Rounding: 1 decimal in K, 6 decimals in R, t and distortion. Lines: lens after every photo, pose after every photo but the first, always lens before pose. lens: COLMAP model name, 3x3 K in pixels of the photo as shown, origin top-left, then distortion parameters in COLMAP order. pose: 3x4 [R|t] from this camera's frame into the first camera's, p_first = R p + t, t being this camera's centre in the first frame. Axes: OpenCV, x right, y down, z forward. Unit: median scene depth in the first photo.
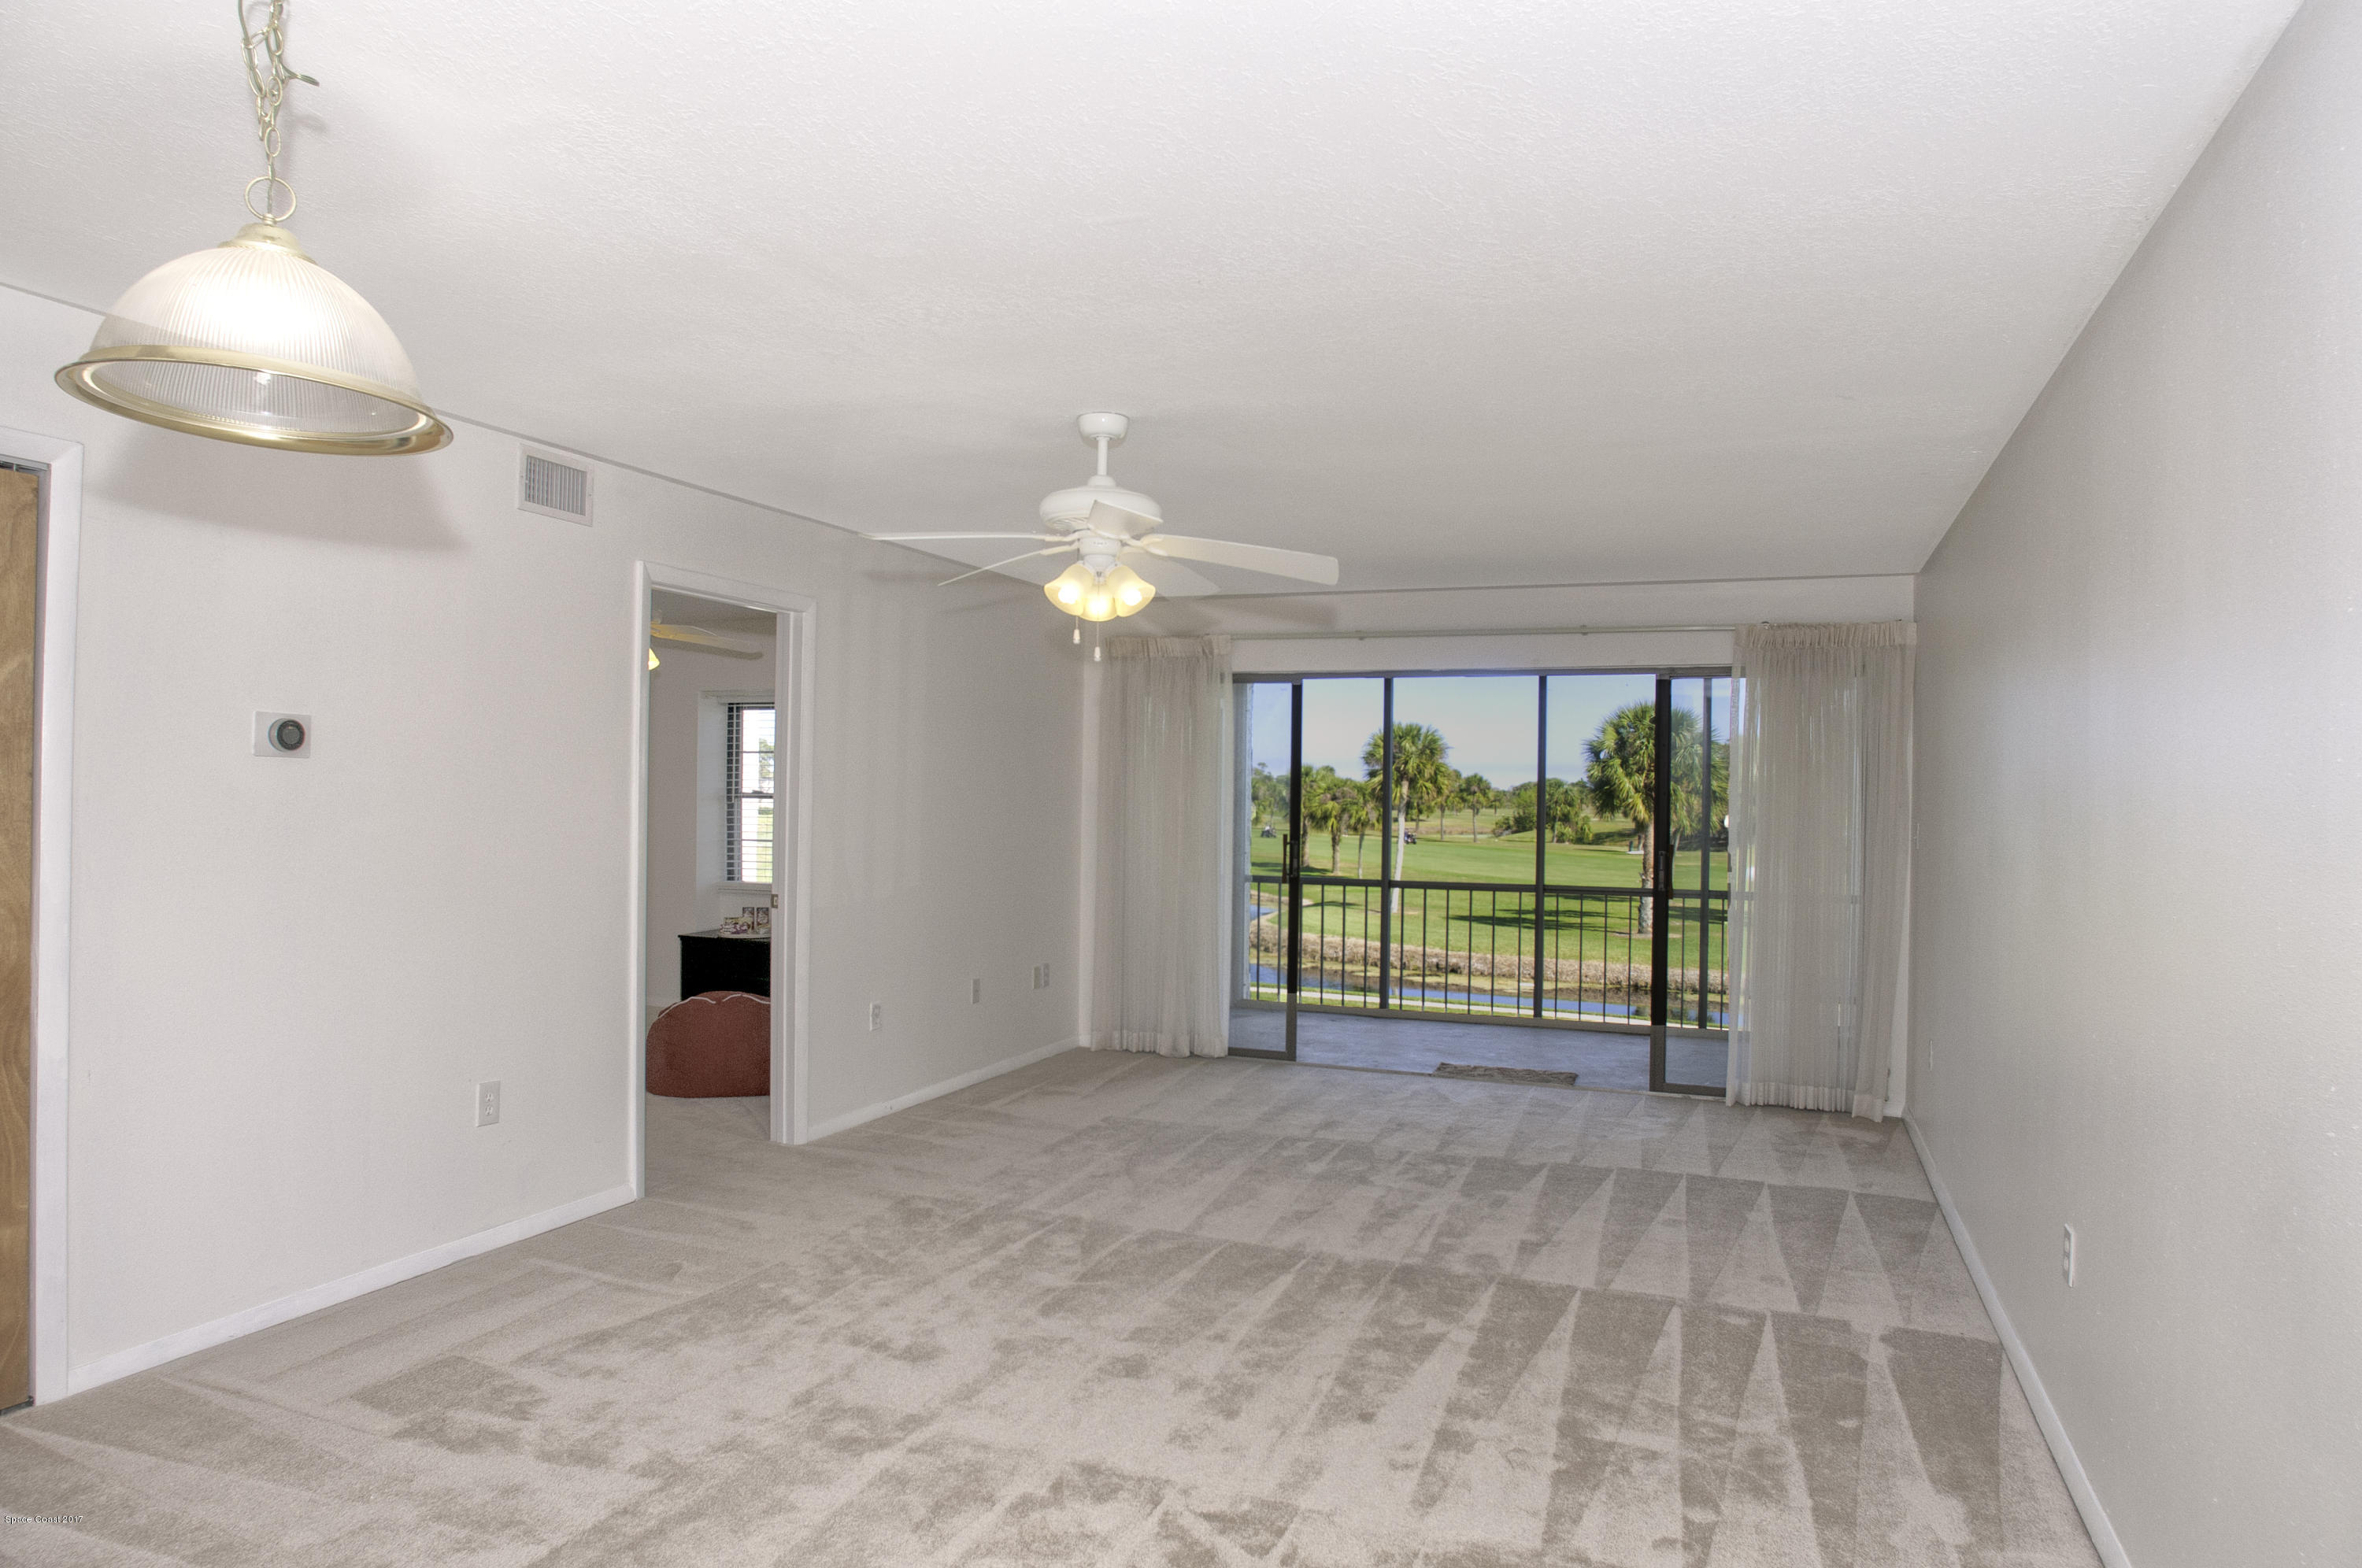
lens RADIAL K [[1439.9, 0, 1186.1], [0, 1439.9, 796.6], [0, 0, 1]] dist [-0.071962, 0.036880]
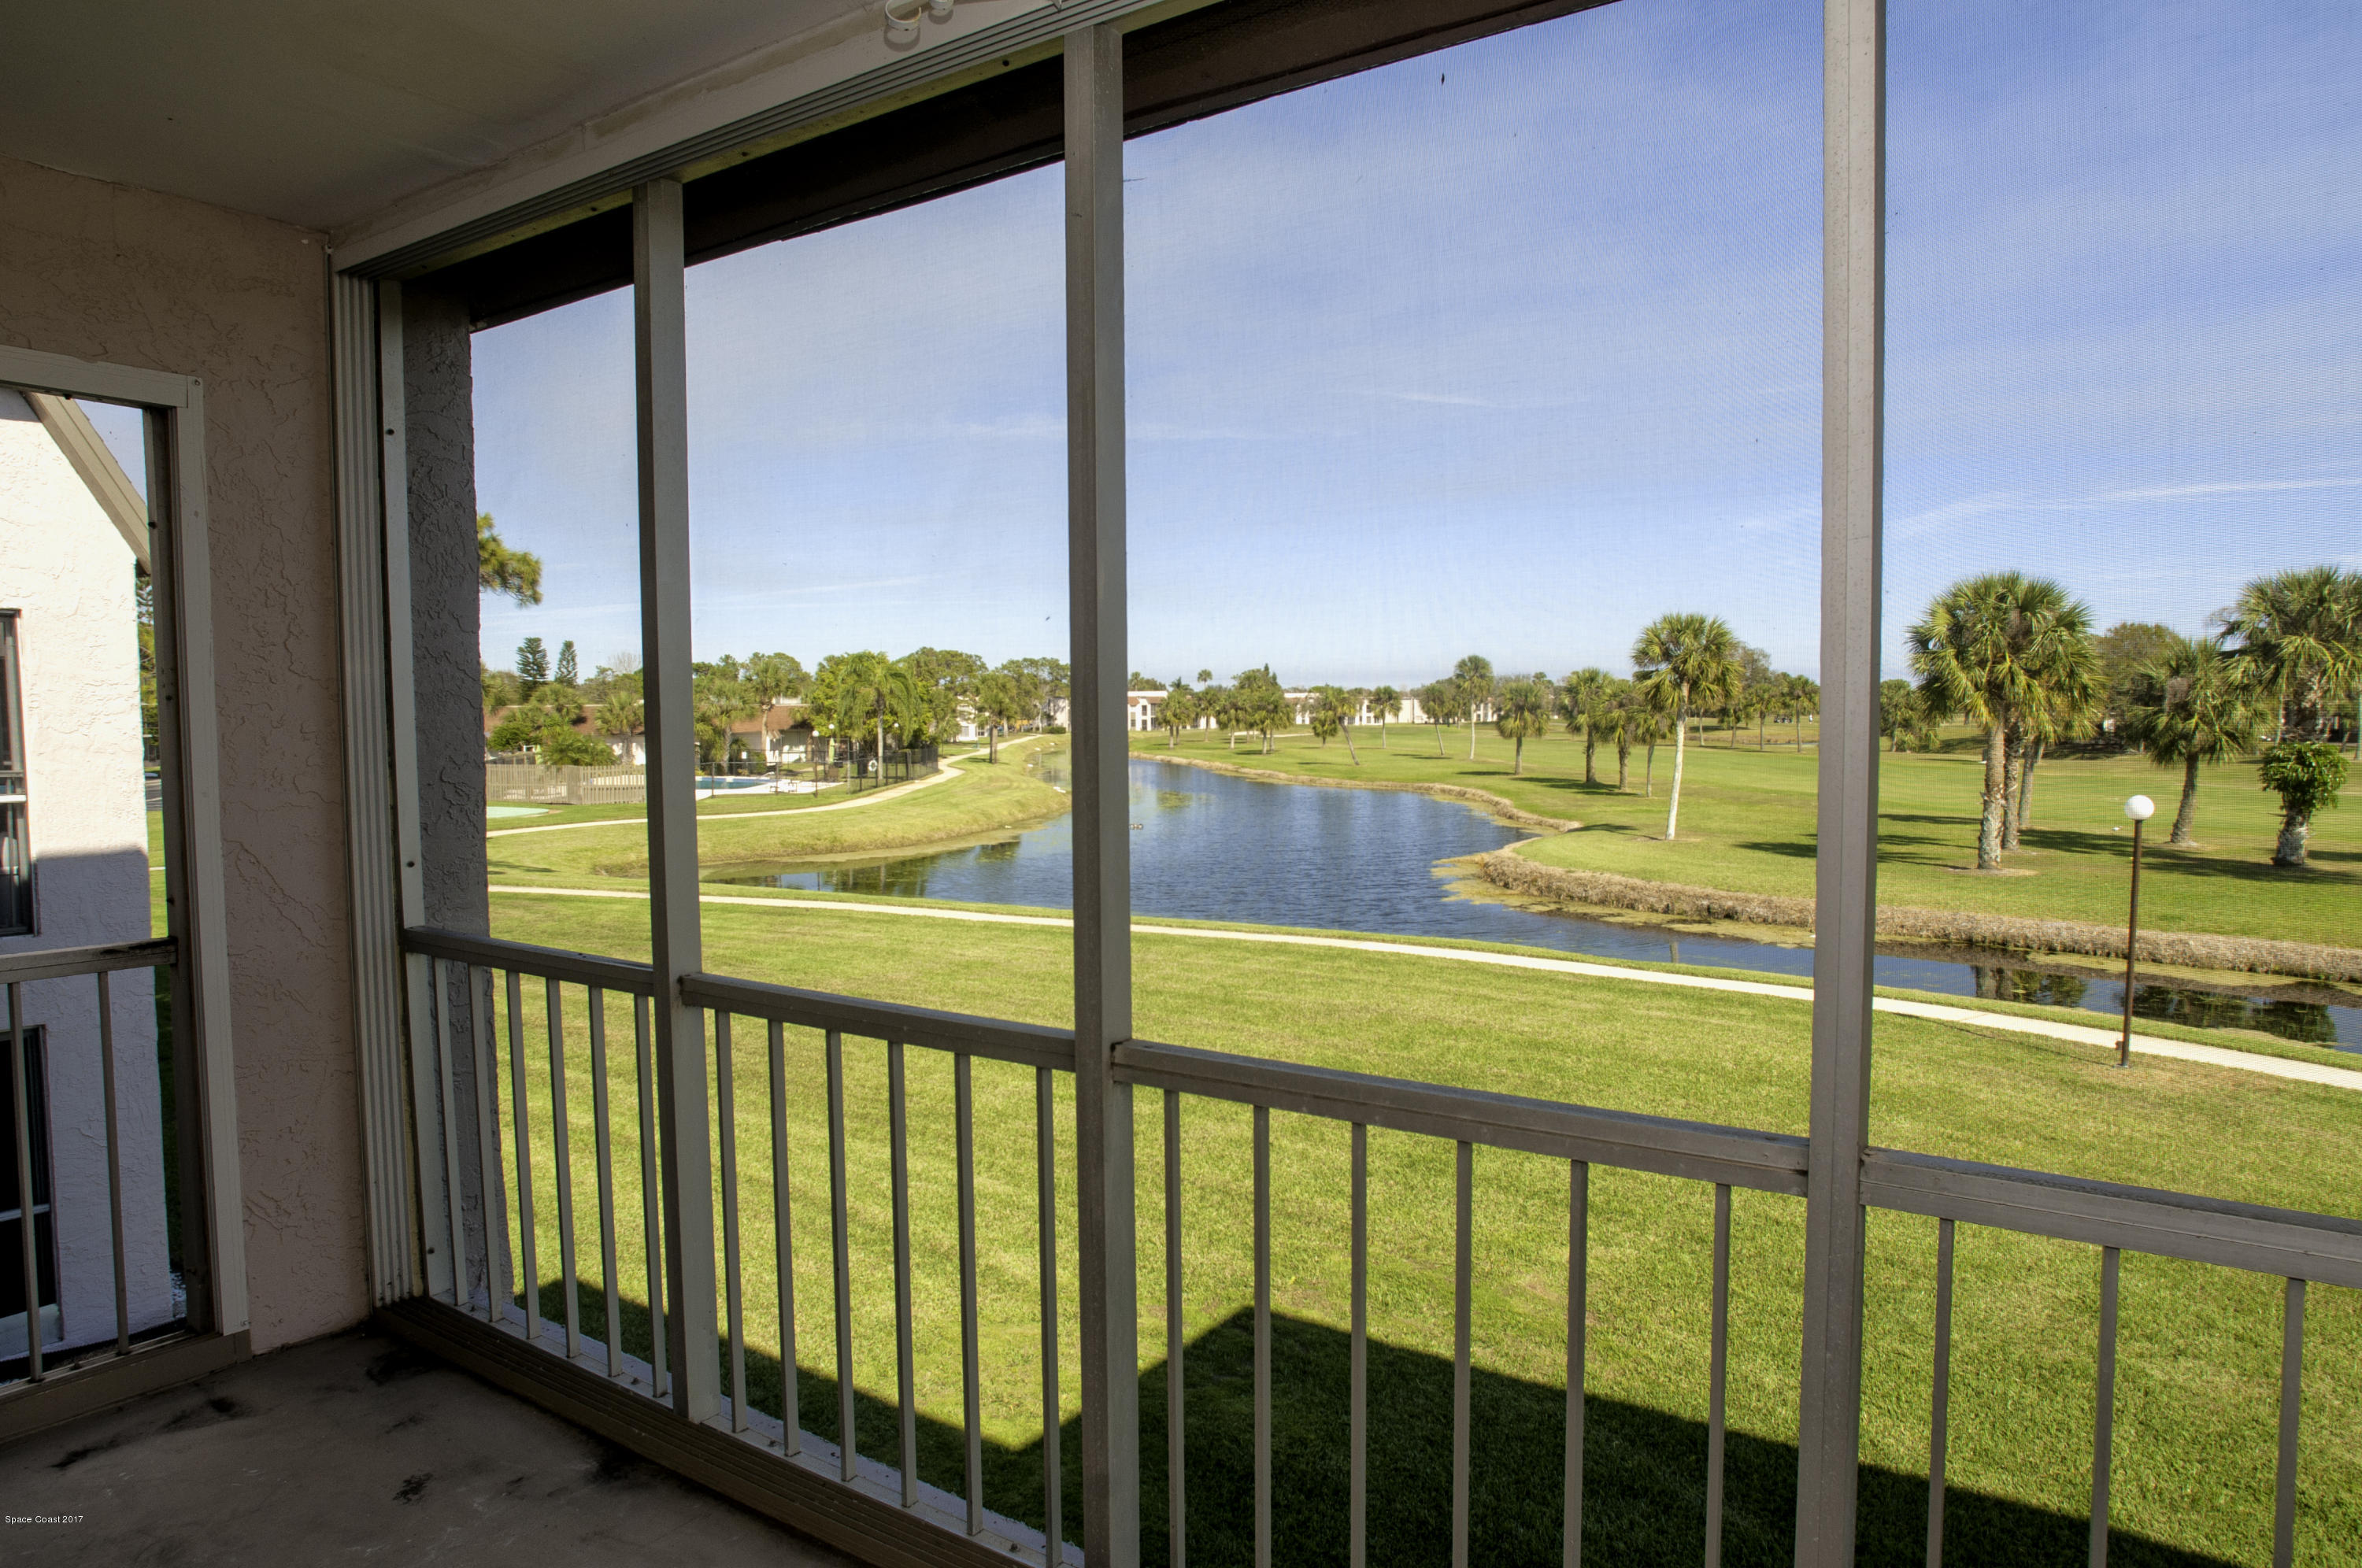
lens RADIAL K [[1439.9, 0, 1186.1], [0, 1439.9, 796.6], [0, 0, 1]] dist [-0.071962, 0.036880]
pose [[0.976228, -0.007142, -0.216630, 0.047673], [0.020048, 0.998148, 0.057438, 0.001619], [0.215819, -0.060415, 0.974563, 0.118762]]
